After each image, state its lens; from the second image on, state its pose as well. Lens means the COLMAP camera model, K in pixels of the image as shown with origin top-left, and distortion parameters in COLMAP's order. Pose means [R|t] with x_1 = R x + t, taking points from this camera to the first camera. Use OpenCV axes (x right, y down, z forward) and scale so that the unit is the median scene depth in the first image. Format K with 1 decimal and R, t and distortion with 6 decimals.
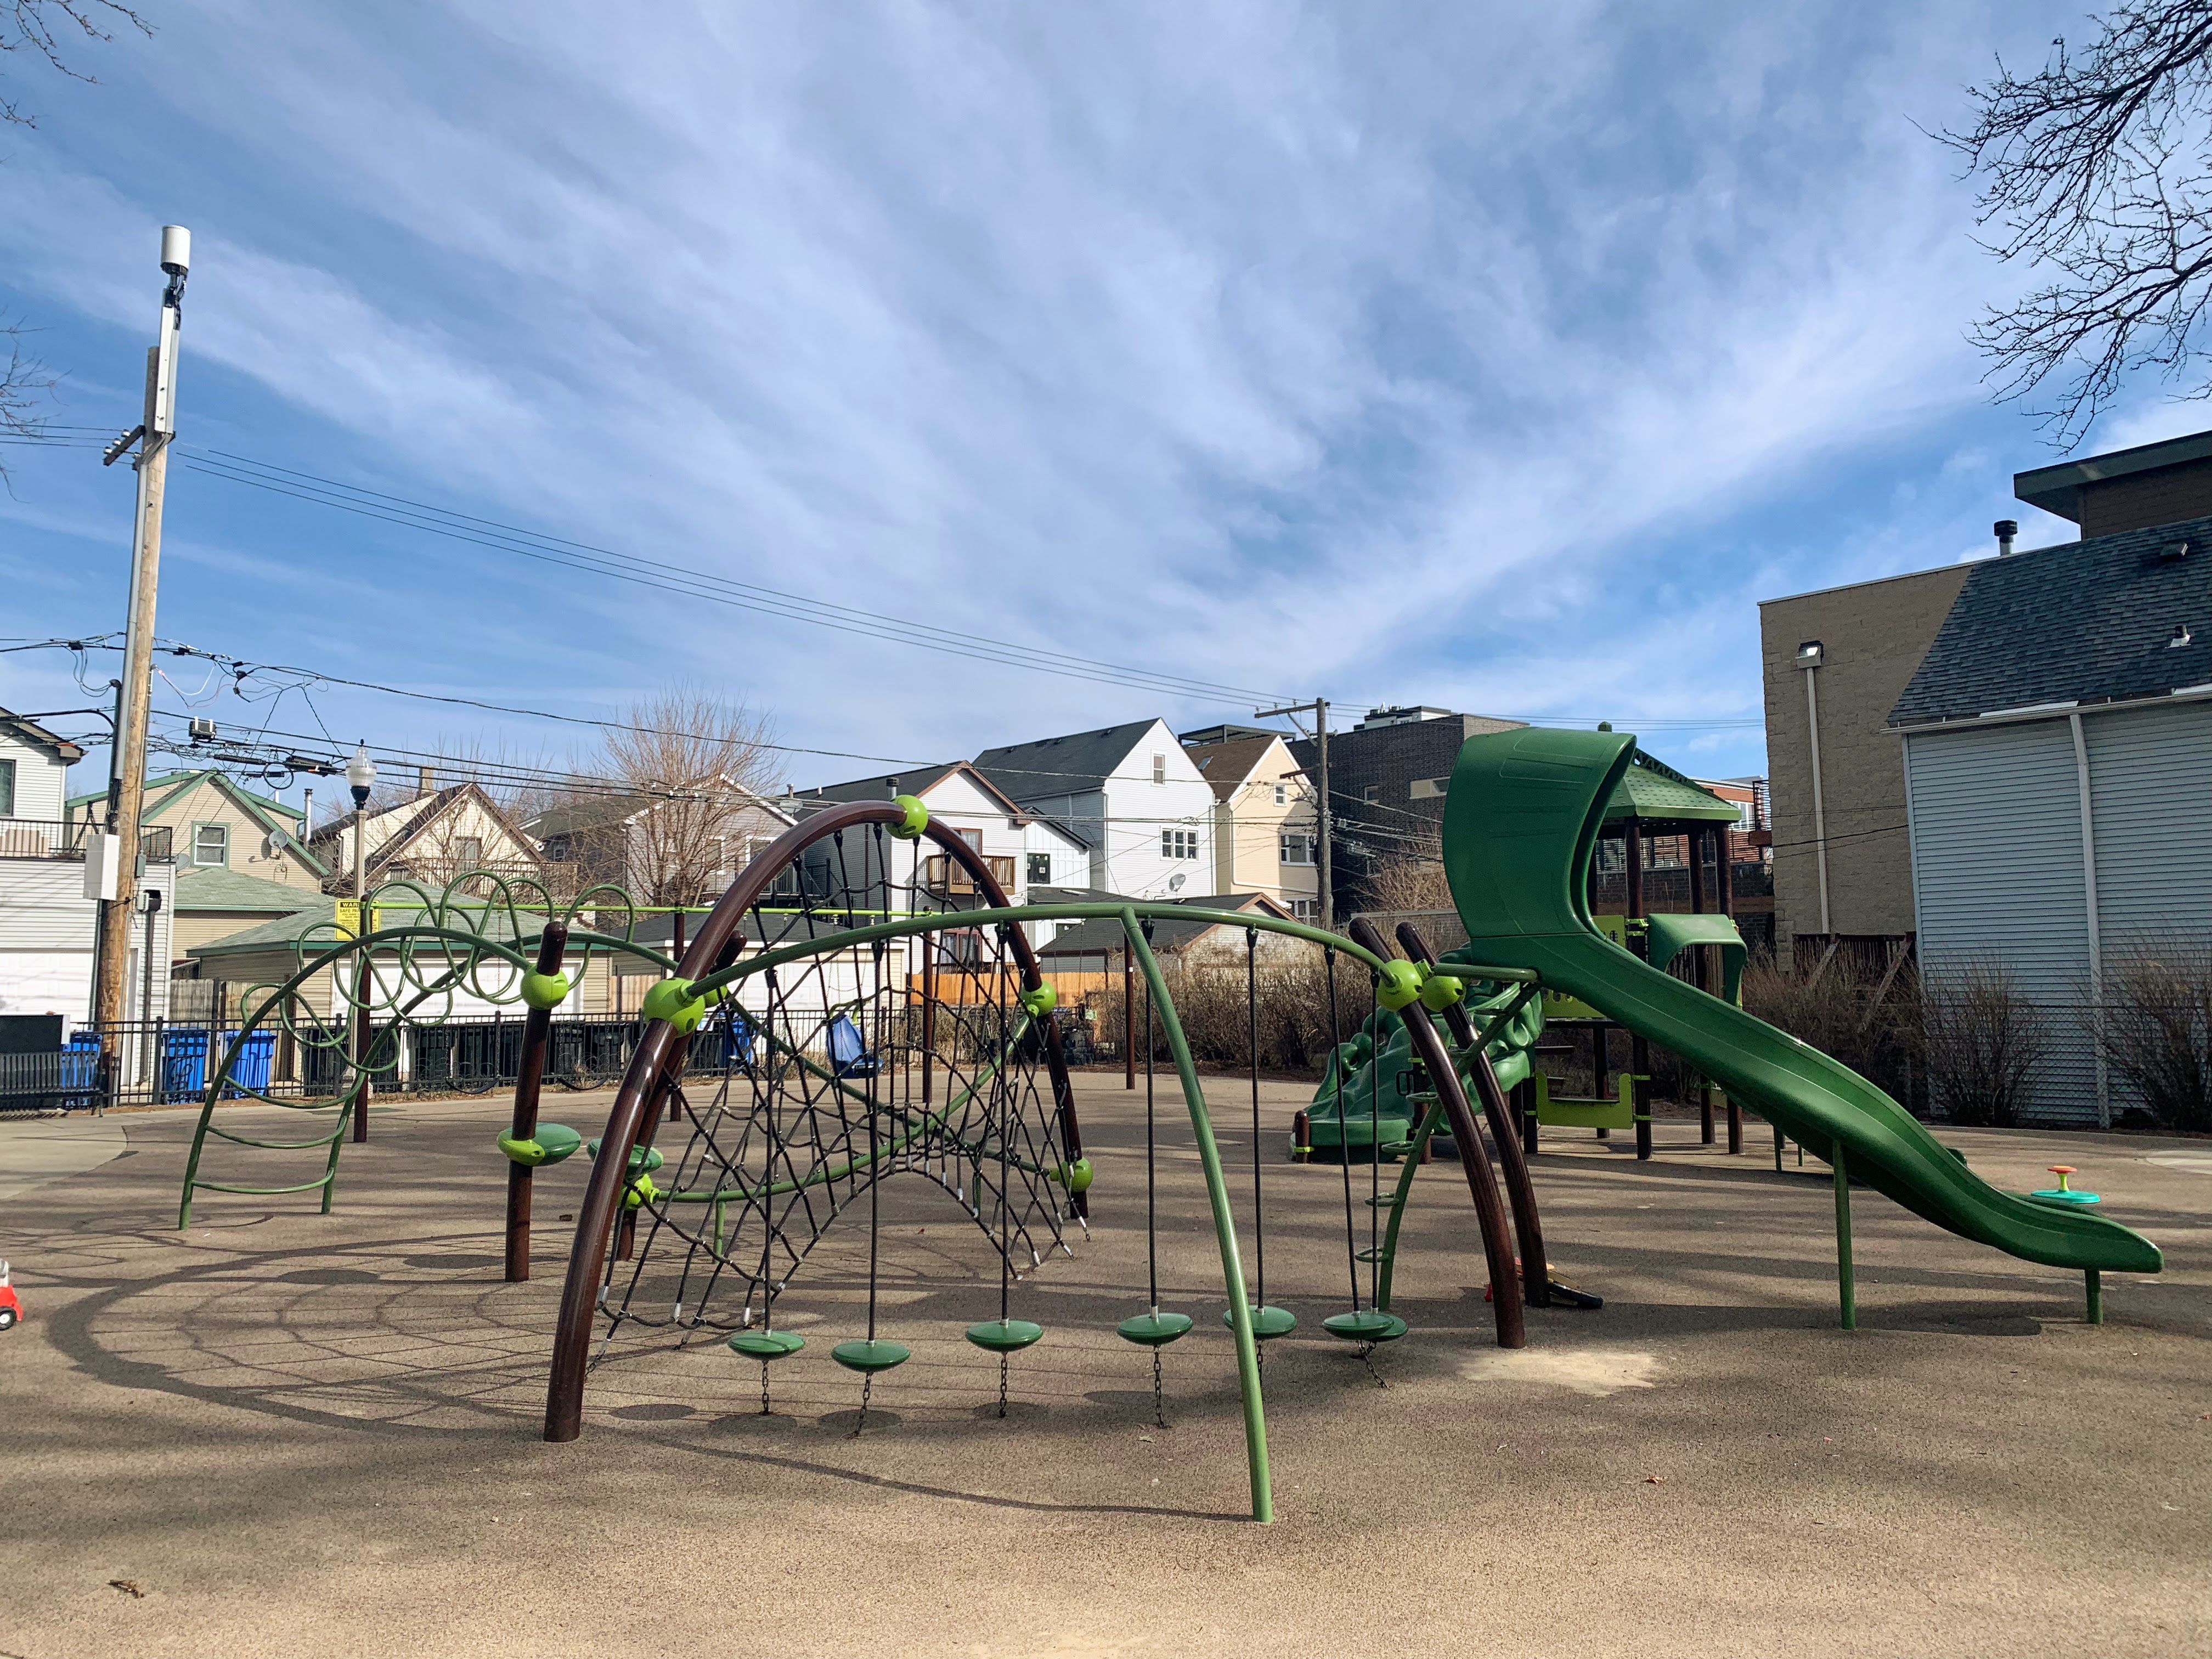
lens RADIAL K [[1658.7, 0, 1106.0], [0, 1658.7, 829.5], [0, 0, 1]] dist [-0.001911, 0.007826]
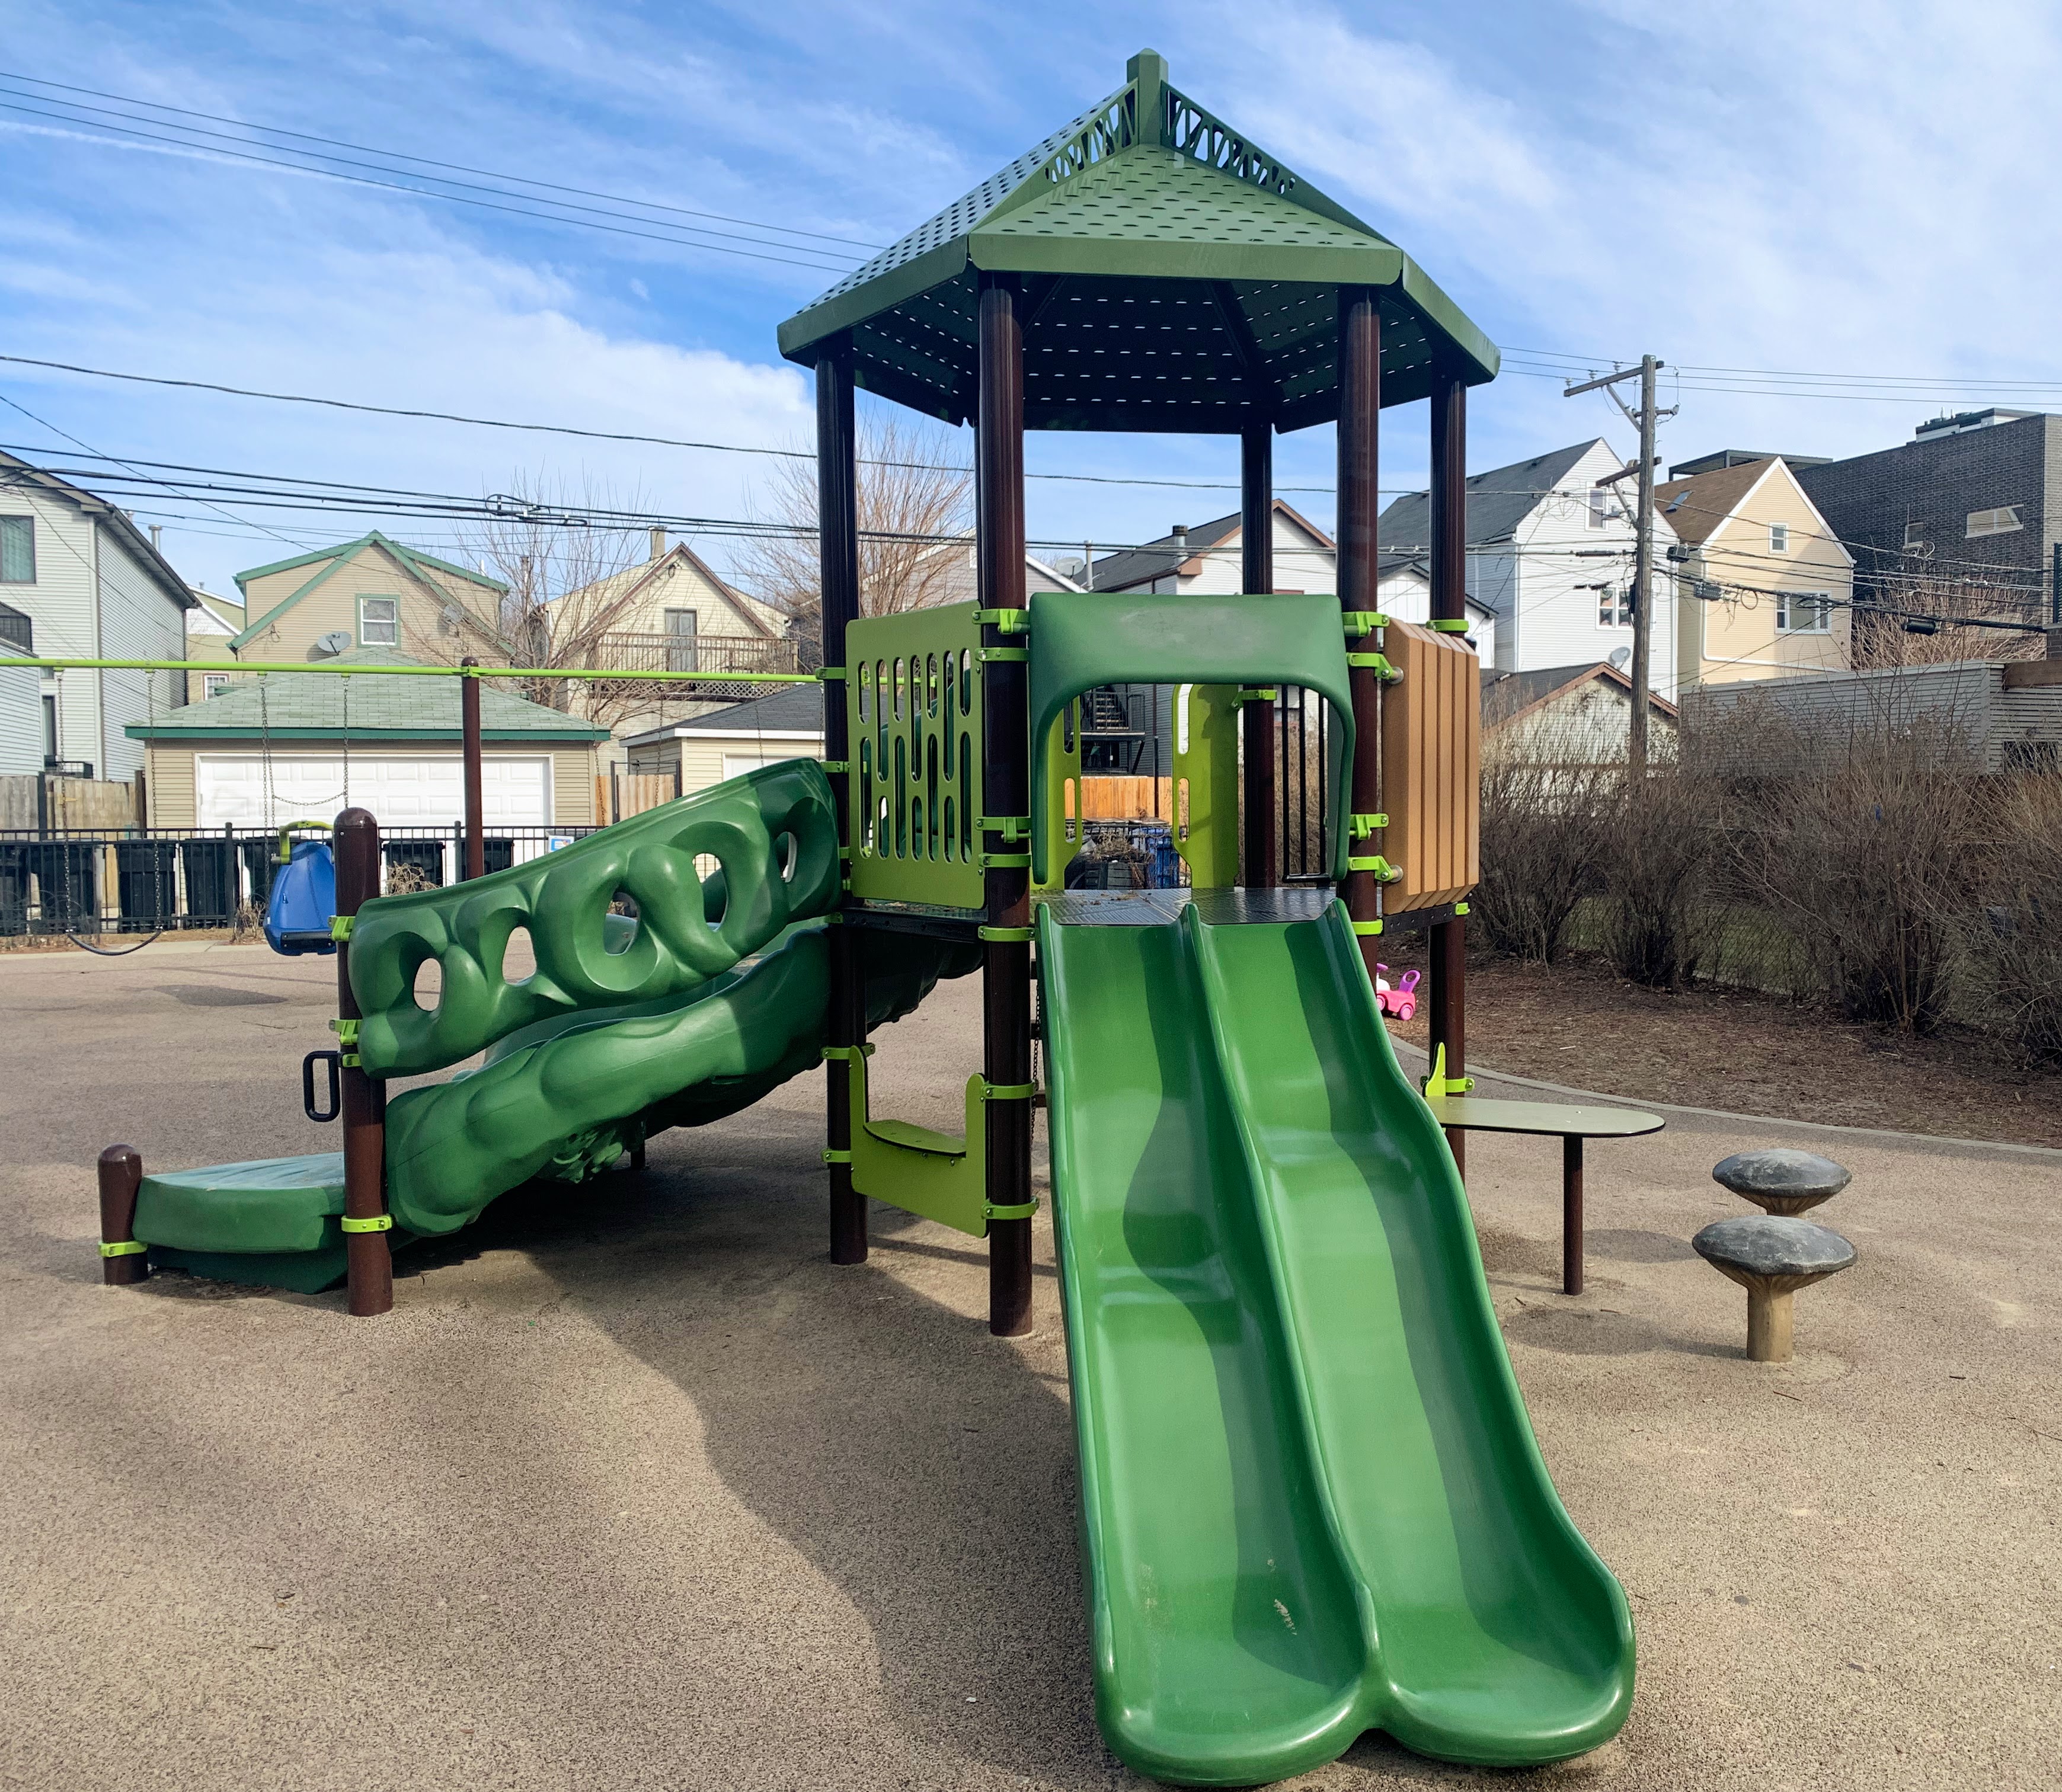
lens RADIAL K [[1742.9, 0, 1242.6], [0, 1742.9, 891.8], [0, 0, 1]] dist [0.088457, -0.127573]
pose [[0.959455, 0.022578, -0.280955, 0.285165], [0.020576, 0.988517, 0.149703, 0.036624], [0.281109, -0.149414, 0.947973, 0.425947]]
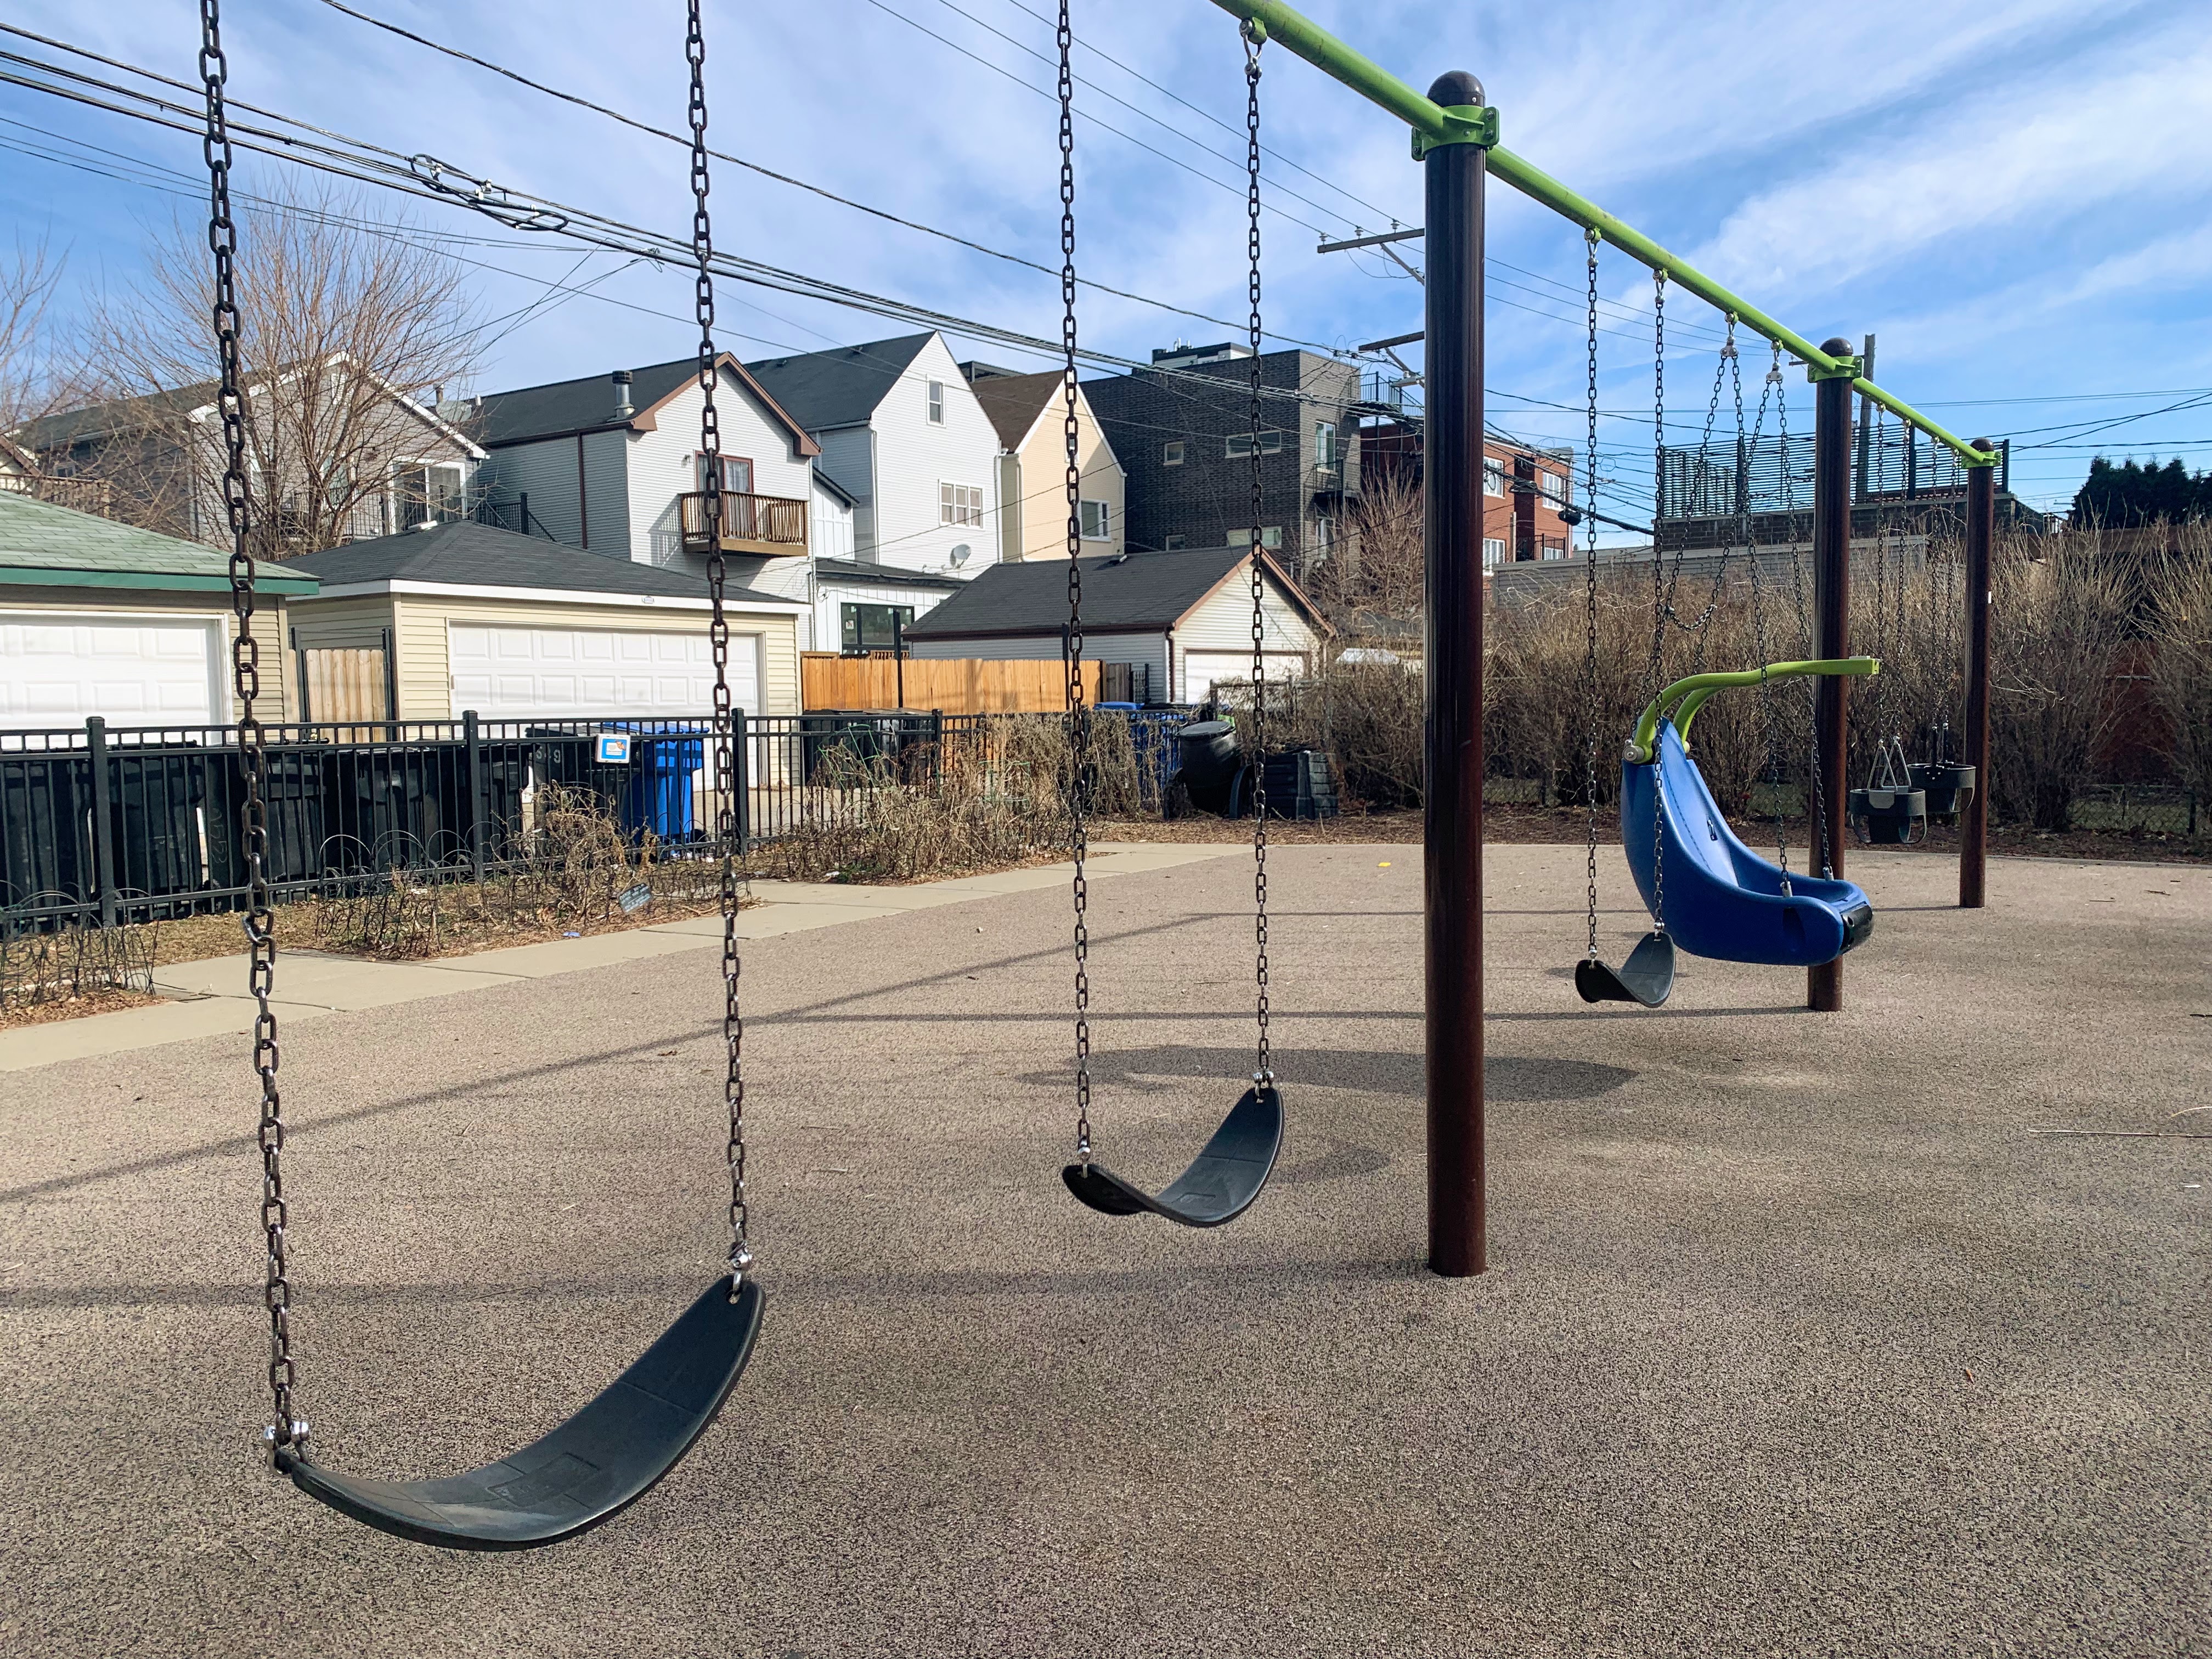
lens RADIAL K [[1657.2, 0, 1020.6], [0, 1657.2, 826.5], [0, 0, 1]] dist [-0.004545, -0.002419]
pose [[0.974026, -0.018220, 0.225702, -0.275256], [-0.019749, 0.986123, 0.164835, 0.076014], [-0.225573, -0.165011, 0.960150, 0.654502]]
